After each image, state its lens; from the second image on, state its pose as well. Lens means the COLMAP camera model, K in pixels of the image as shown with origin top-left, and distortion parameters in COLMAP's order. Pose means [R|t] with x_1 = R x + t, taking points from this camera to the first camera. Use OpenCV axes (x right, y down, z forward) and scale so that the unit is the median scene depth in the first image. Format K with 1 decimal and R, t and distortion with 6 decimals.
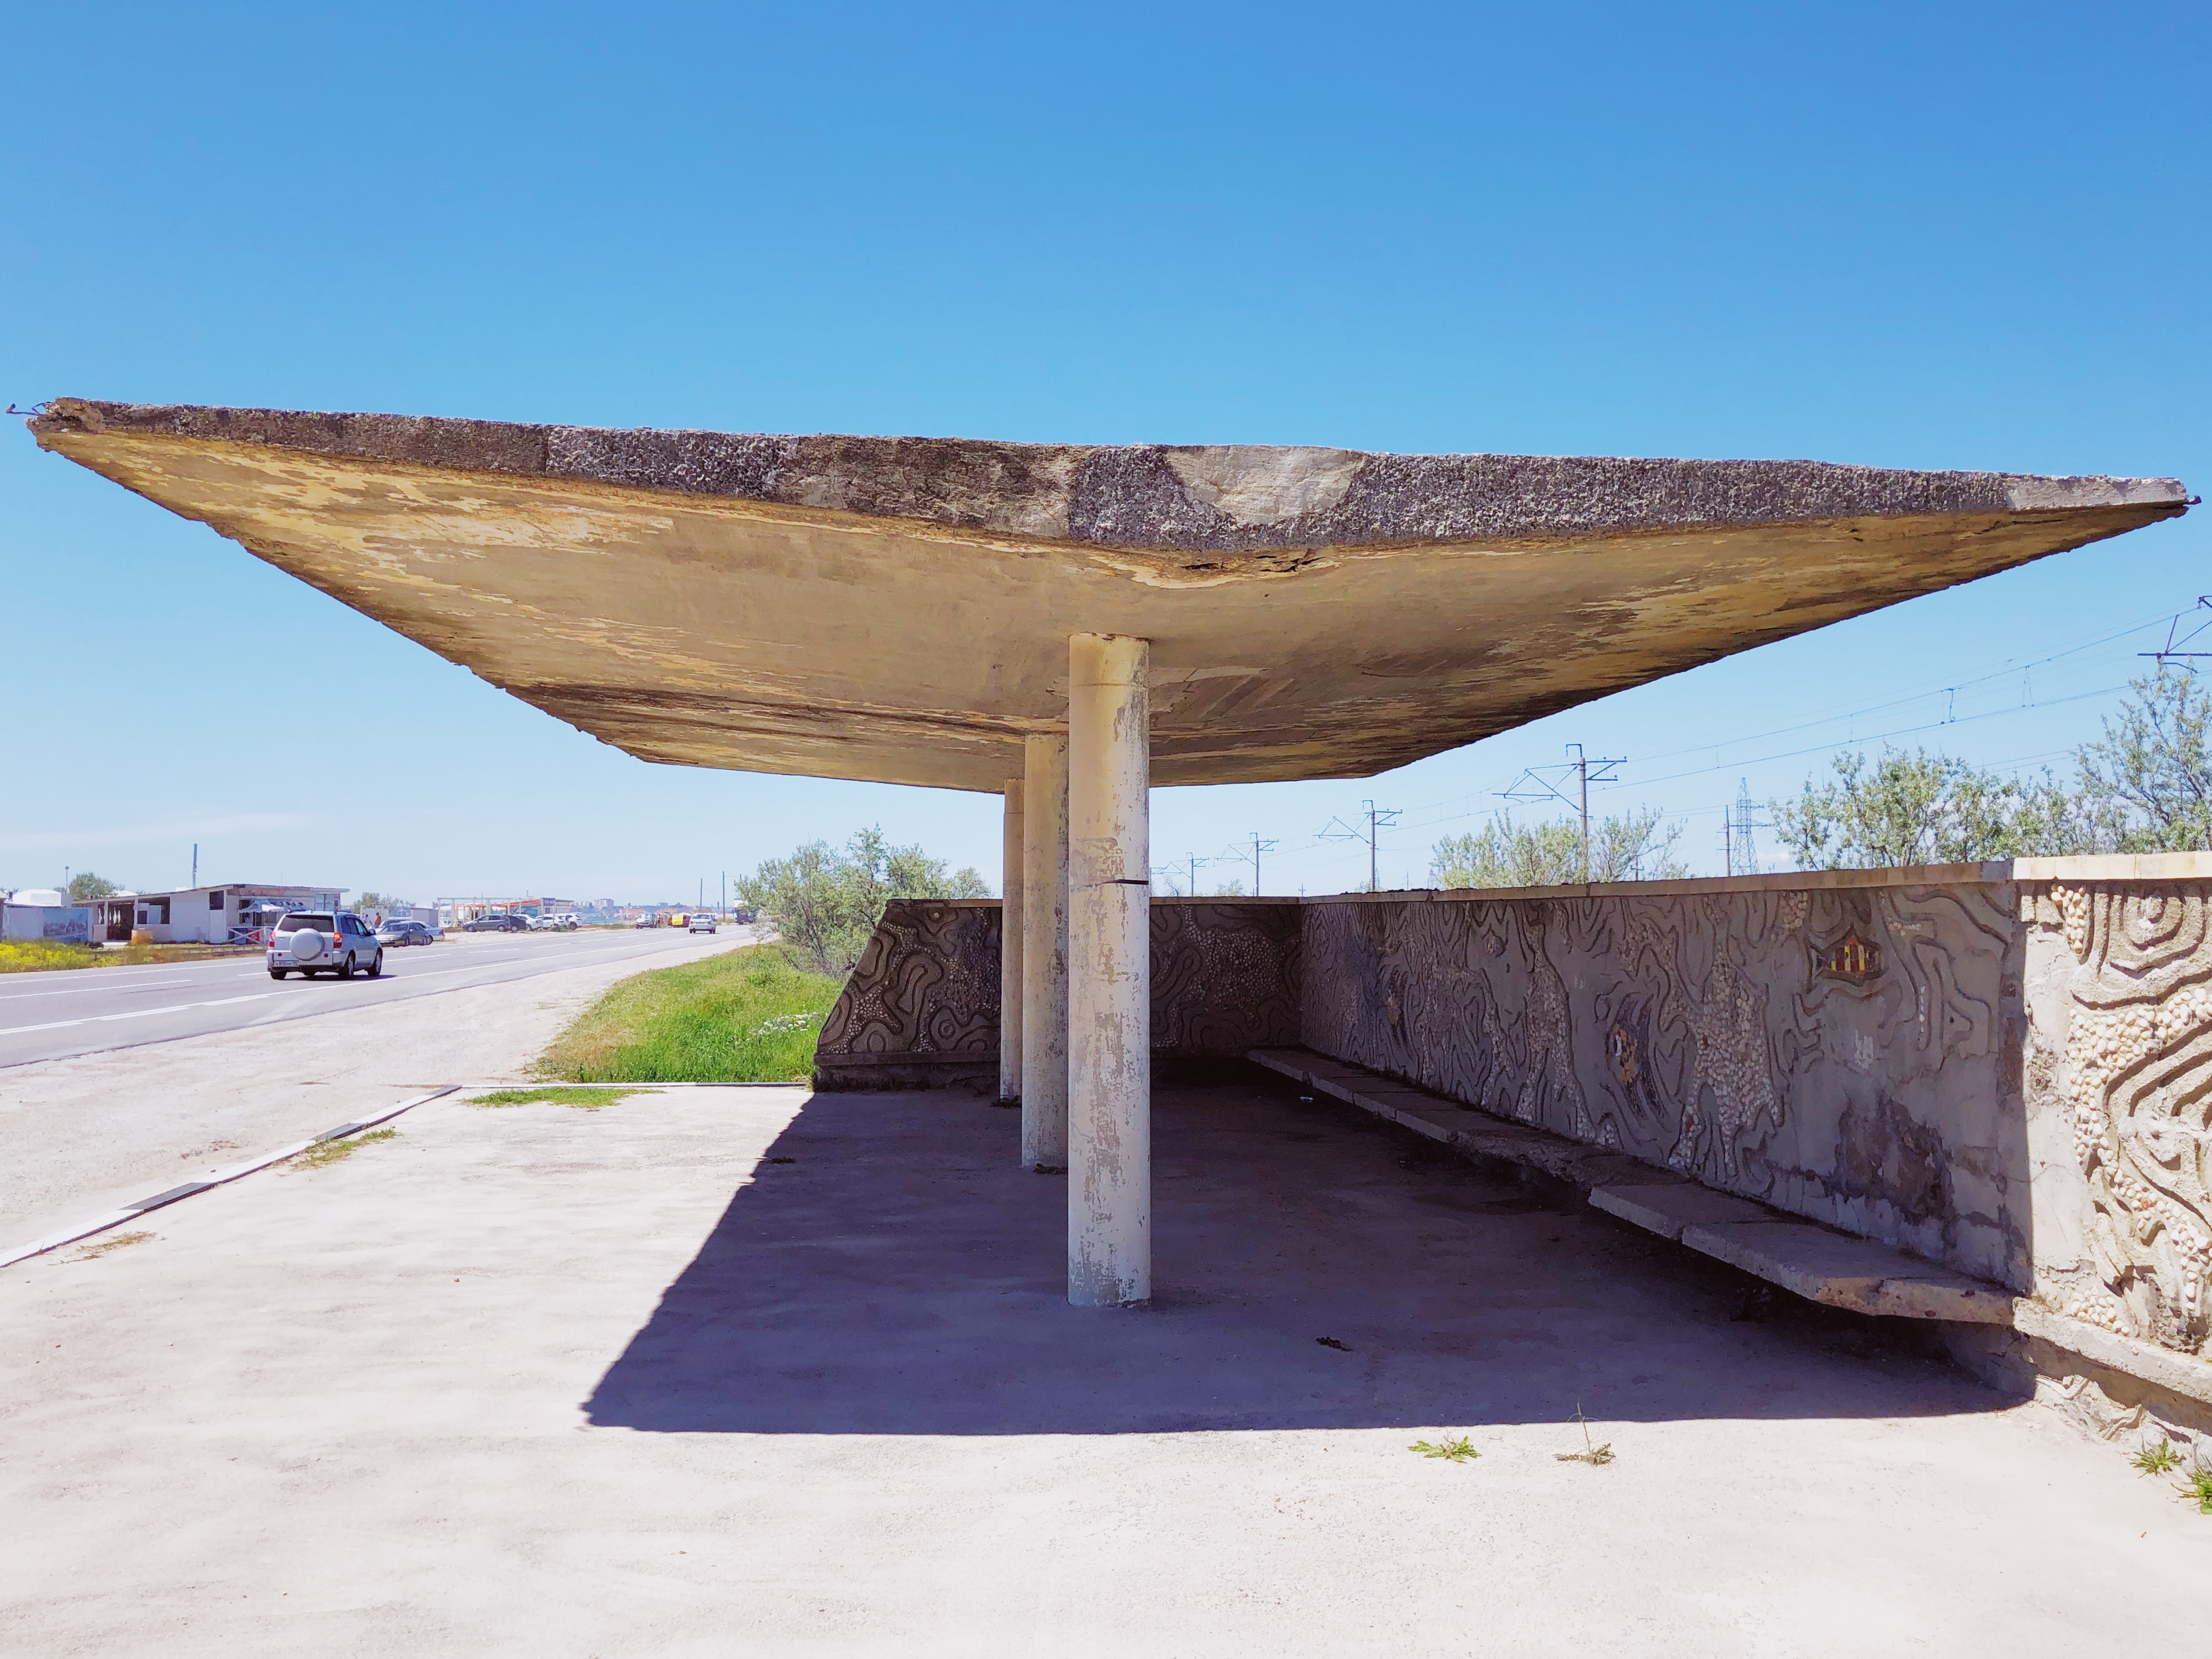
lens RADIAL K [[1878.2, 0, 1112.0], [0, 1878.2, 802.1], [0, 0, 1]] dist [0.062593, -0.092752]
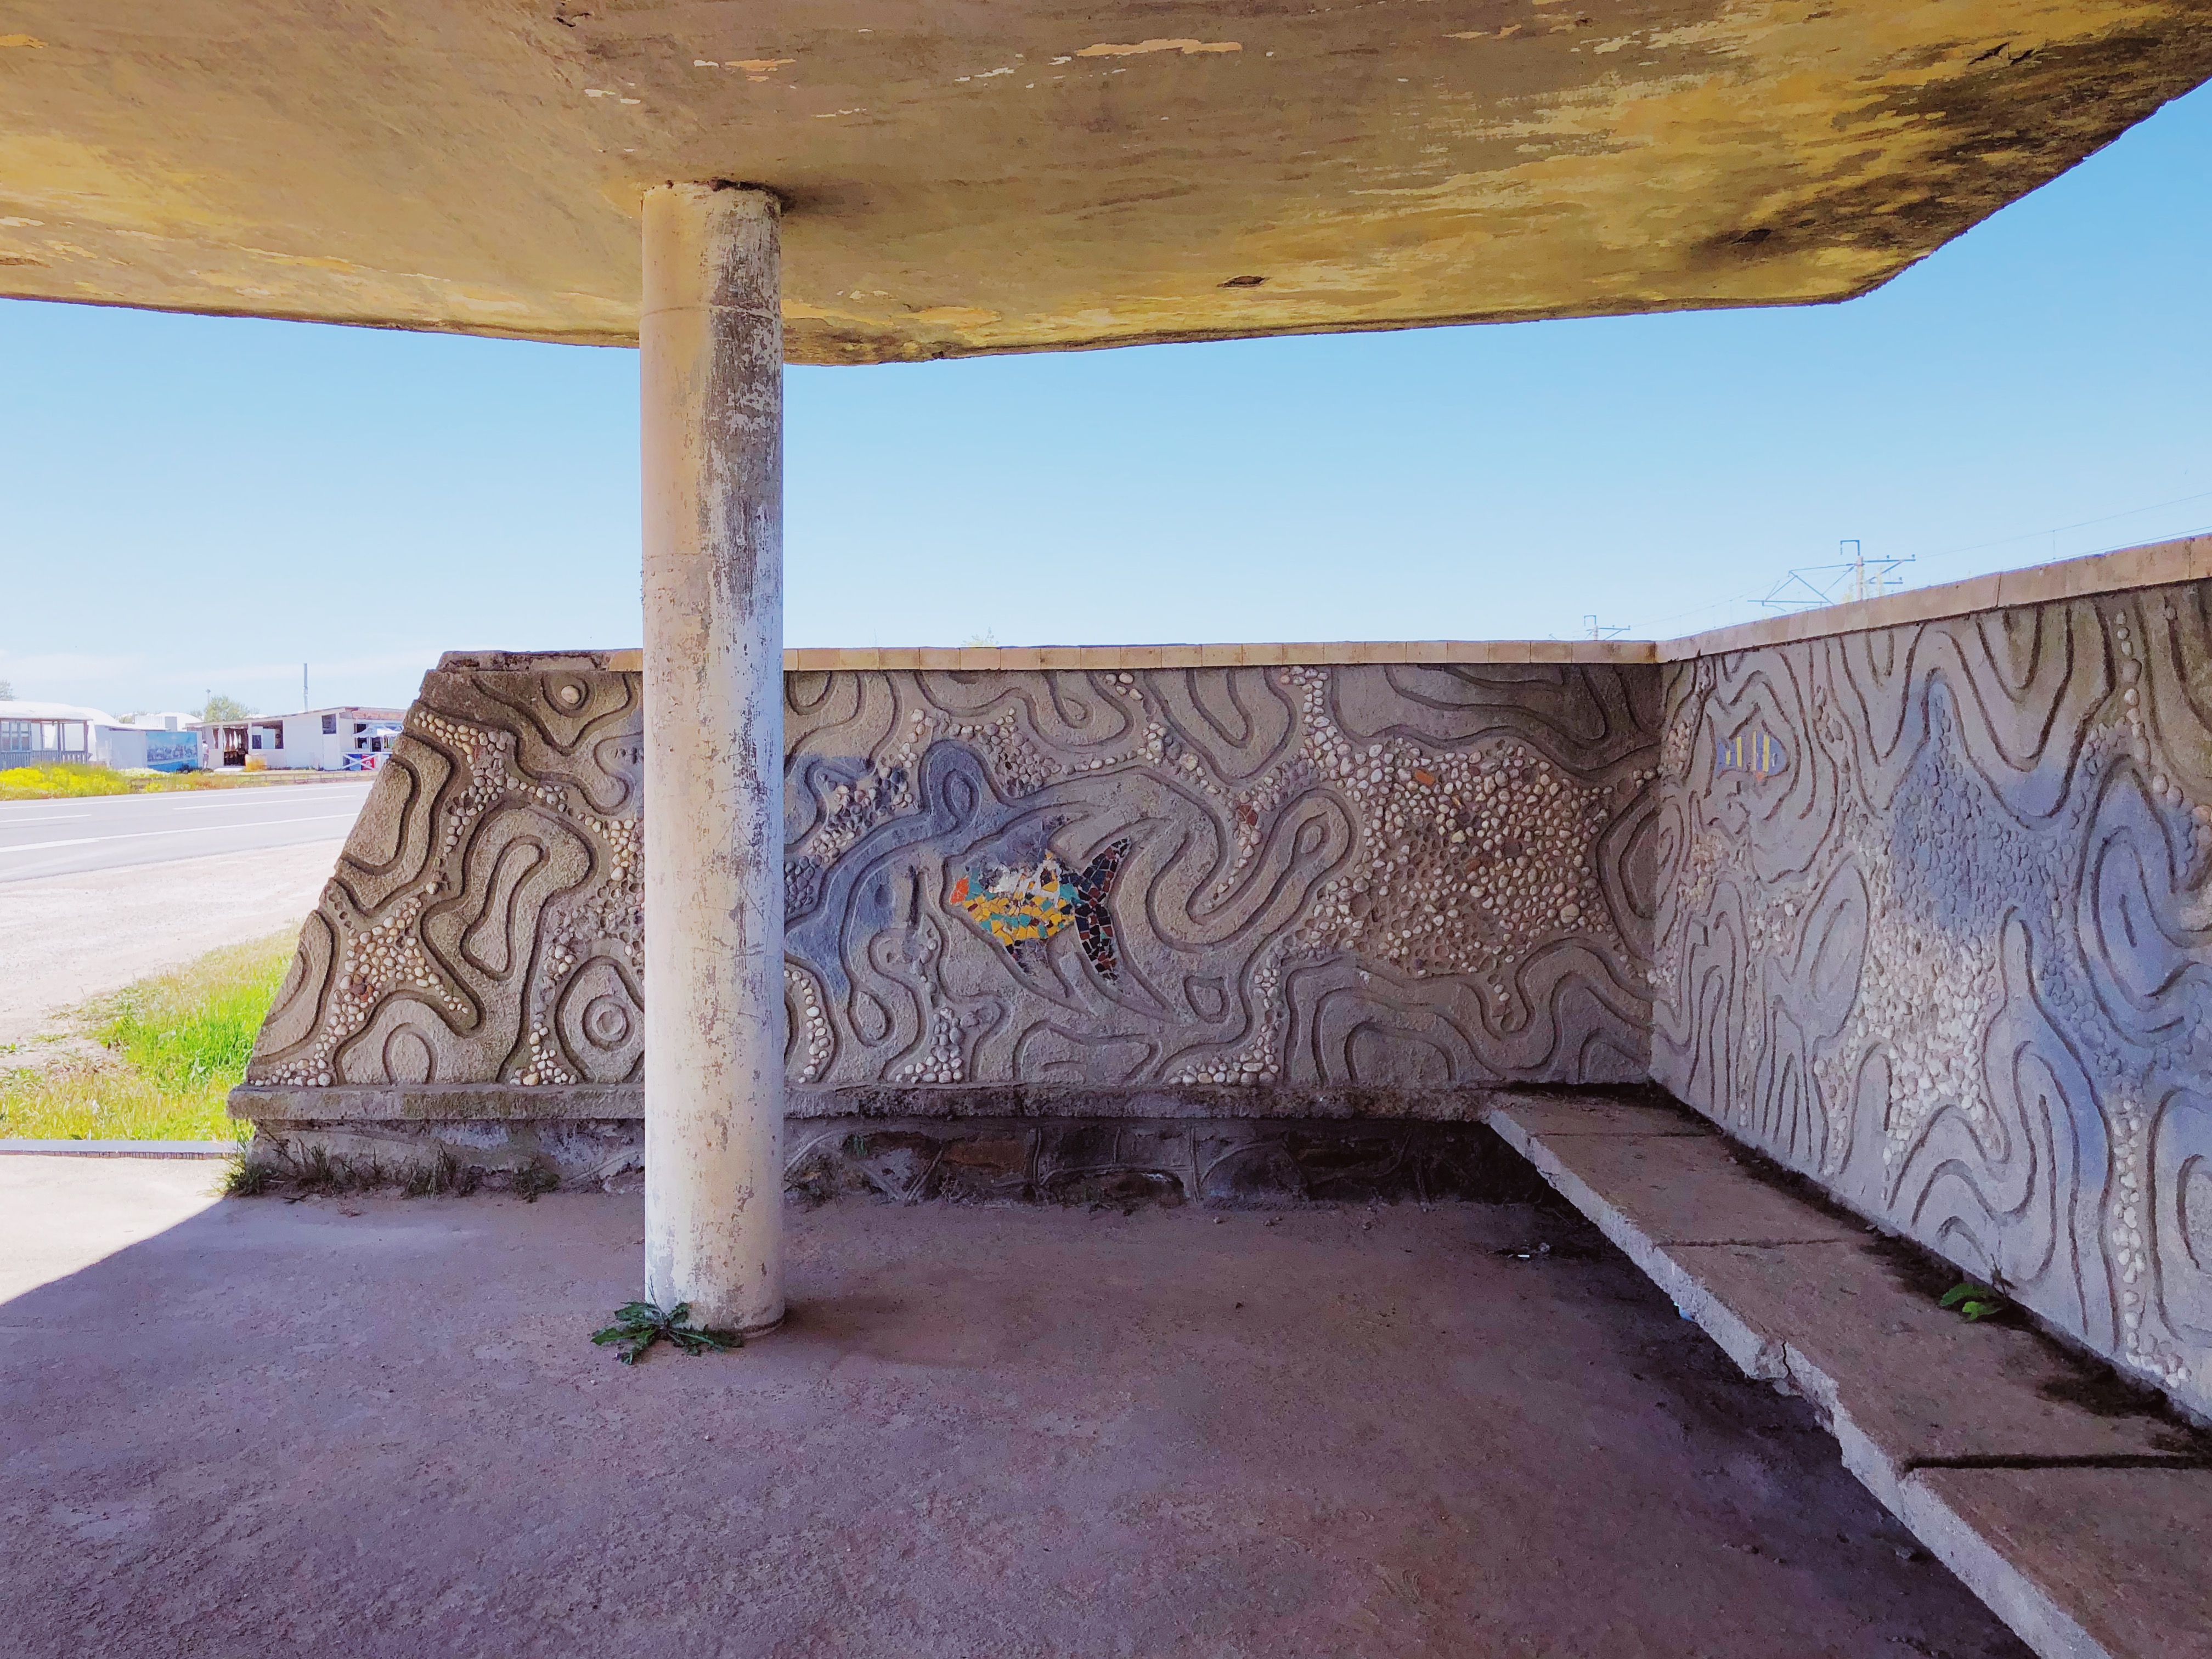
lens RADIAL K [[1878.2, 0, 1063.7], [0, 1878.2, 857.6], [0, 0, 1]] dist [0.062593, -0.092752]
pose [[0.992881, 0.009119, -0.118759, 0.087973], [0.005089, 0.992907, 0.118784, 0.115467], [0.119000, -0.118543, 0.985792, 1.563042]]
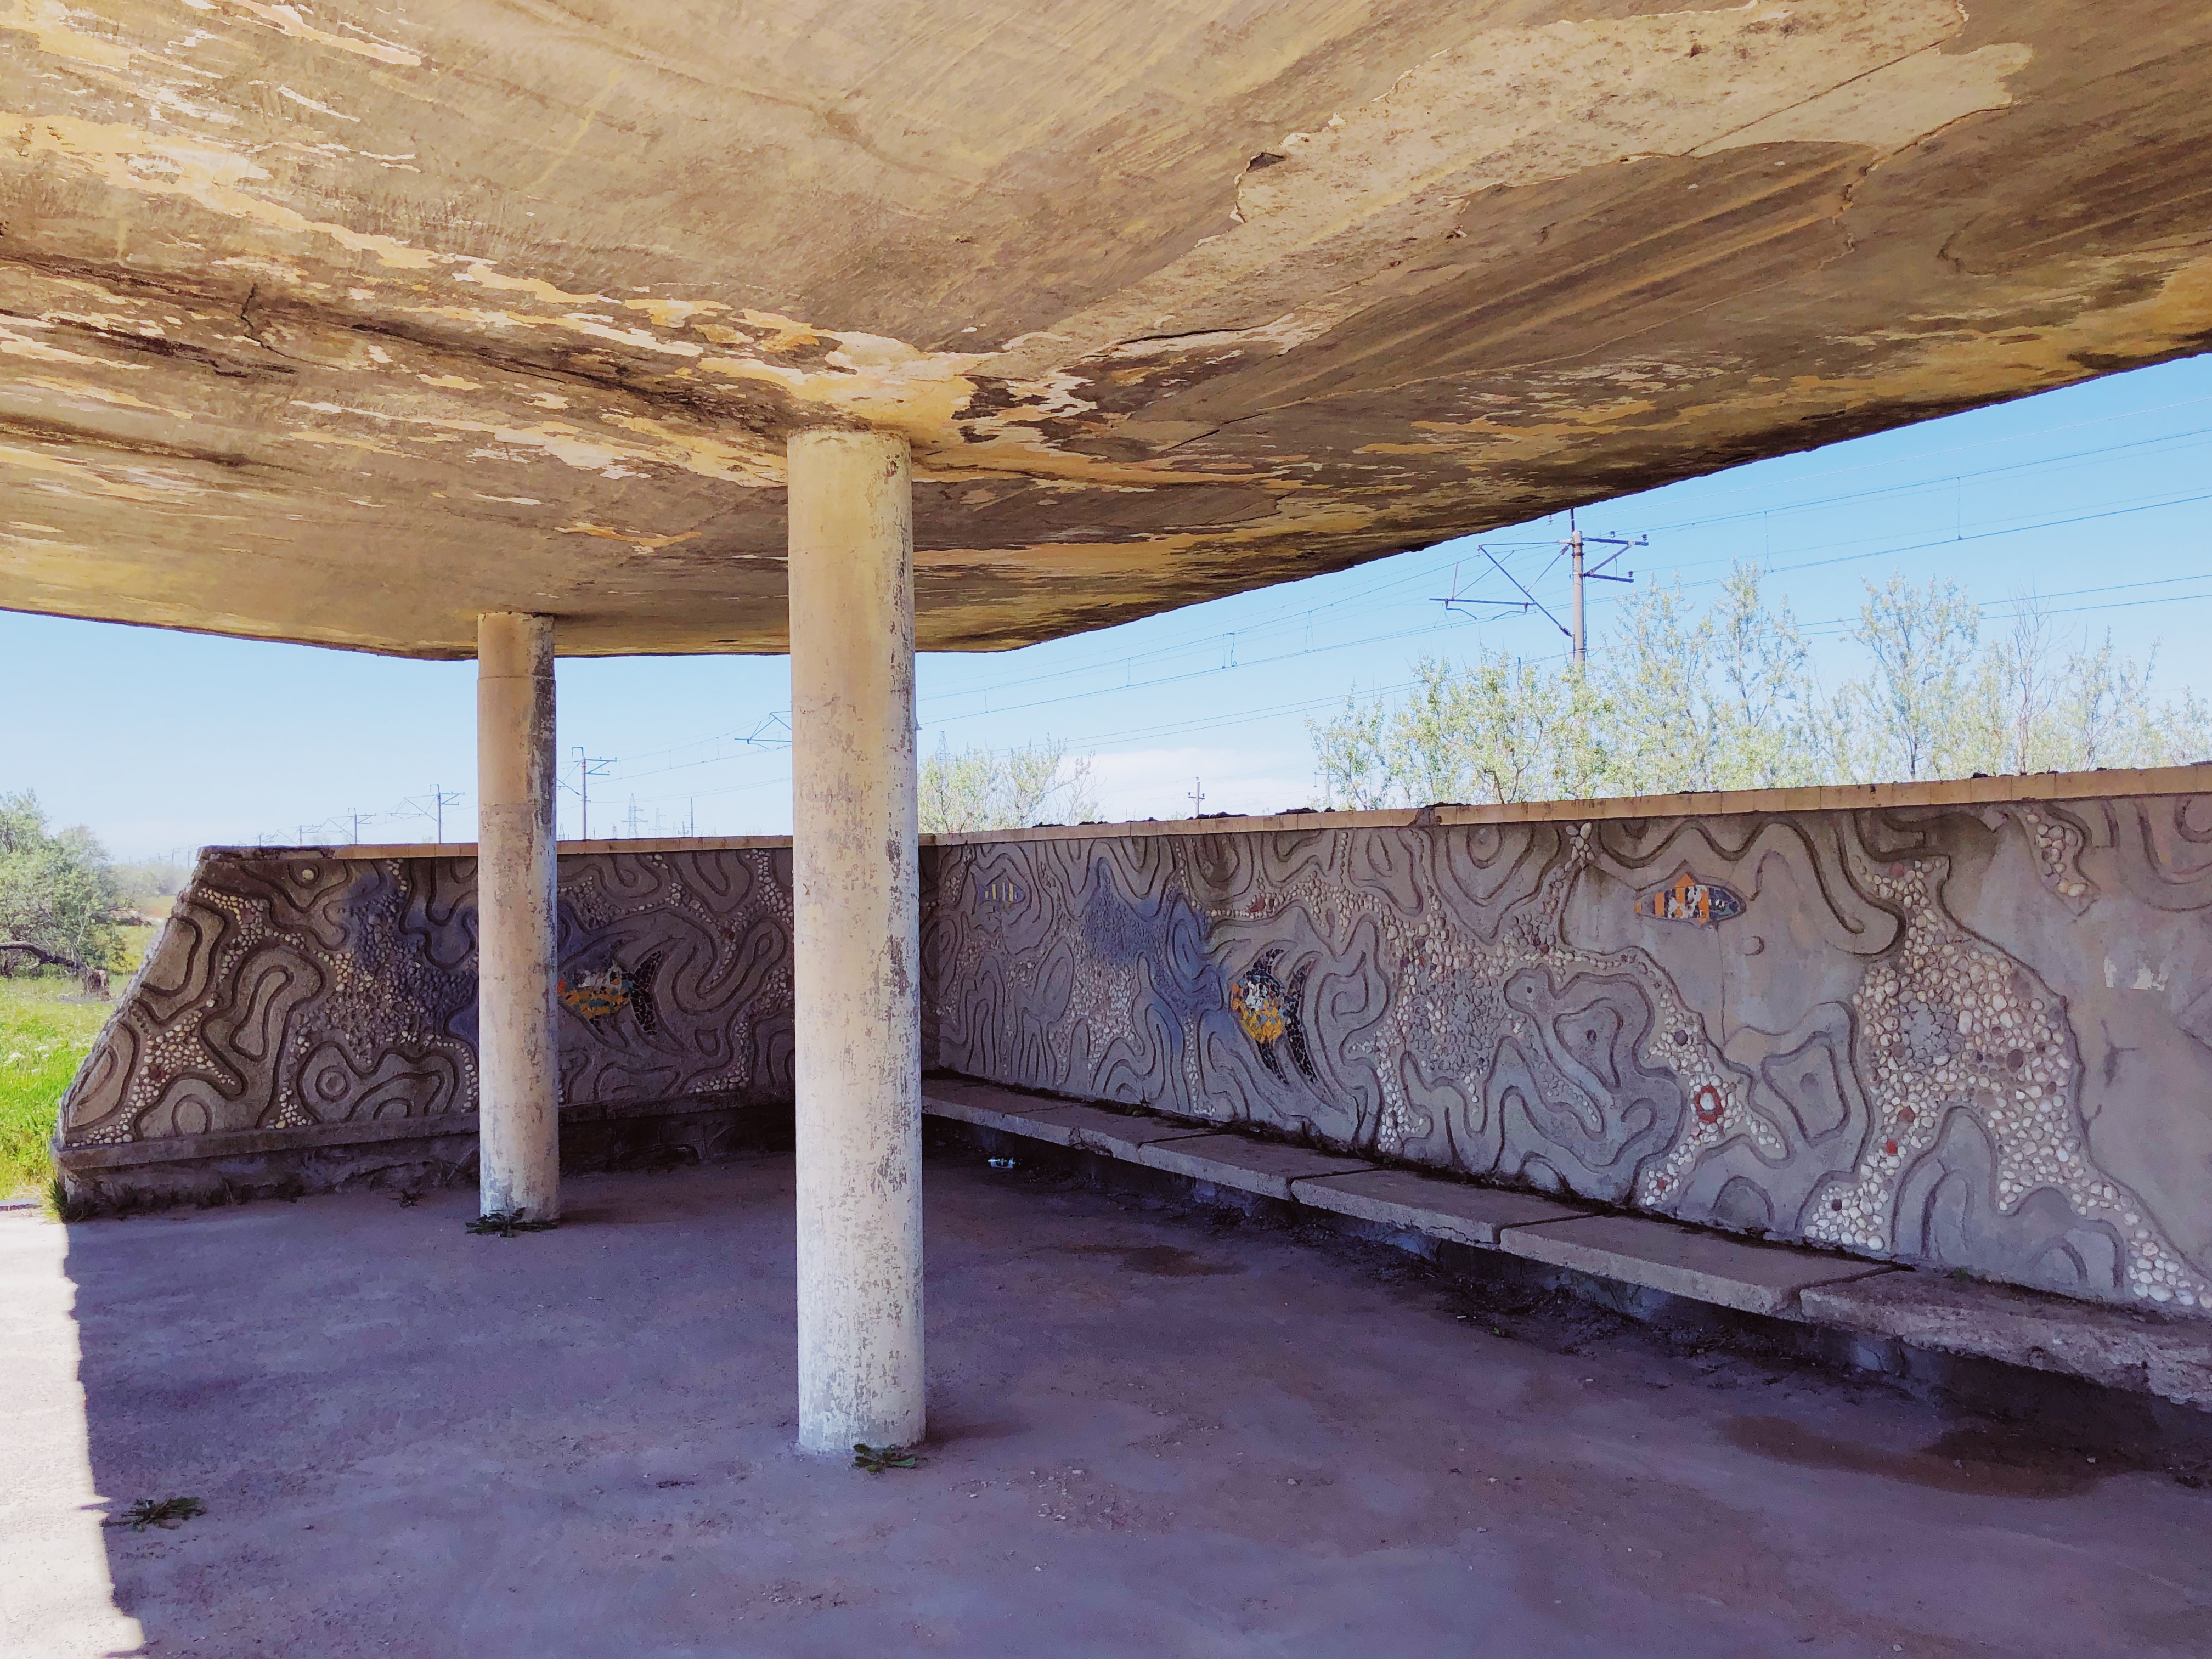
lens RADIAL K [[1878.2, 0, 1148.0], [0, 1878.2, 817.9], [0, 0, 1]] dist [0.062593, -0.092752]
pose [[0.902950, -0.006988, 0.429689, -0.258266], [-0.006910, 0.999502, 0.030778, 0.059688], [-0.429690, -0.030760, 0.902452, 0.949467]]
